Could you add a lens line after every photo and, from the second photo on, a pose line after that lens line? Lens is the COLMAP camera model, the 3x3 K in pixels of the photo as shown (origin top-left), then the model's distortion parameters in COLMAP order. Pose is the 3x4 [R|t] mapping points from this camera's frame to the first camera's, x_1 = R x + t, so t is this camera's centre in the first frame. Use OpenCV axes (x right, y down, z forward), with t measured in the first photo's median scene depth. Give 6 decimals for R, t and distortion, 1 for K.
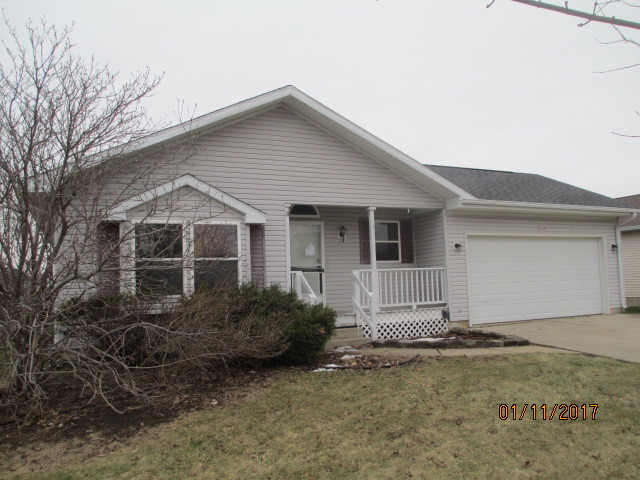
lens RADIAL K [[533.6, 0, 320.0], [0, 533.6, 240.0], [0, 0, 1]] dist [-0.112995, 0.000824]
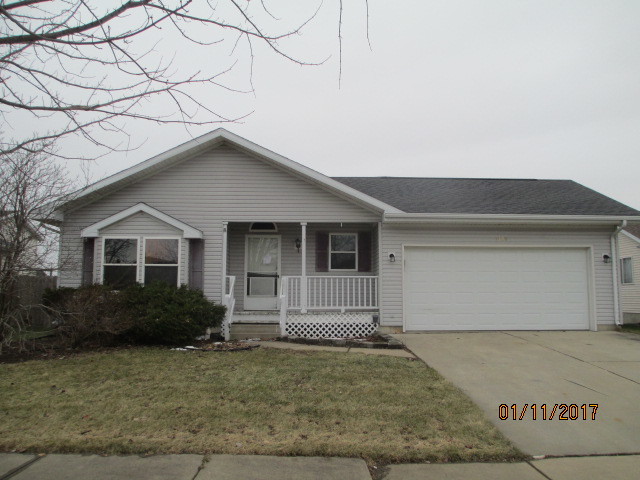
lens RADIAL K [[533.6, 0, 320.0], [0, 533.6, 240.0], [0, 0, 1]] dist [-0.112995, 0.000824]
pose [[0.923431, -0.005973, -0.383718, 0.561924], [0.000336, 0.999891, -0.014757, -0.006271], [0.383764, 0.013498, 0.923333, -0.059154]]
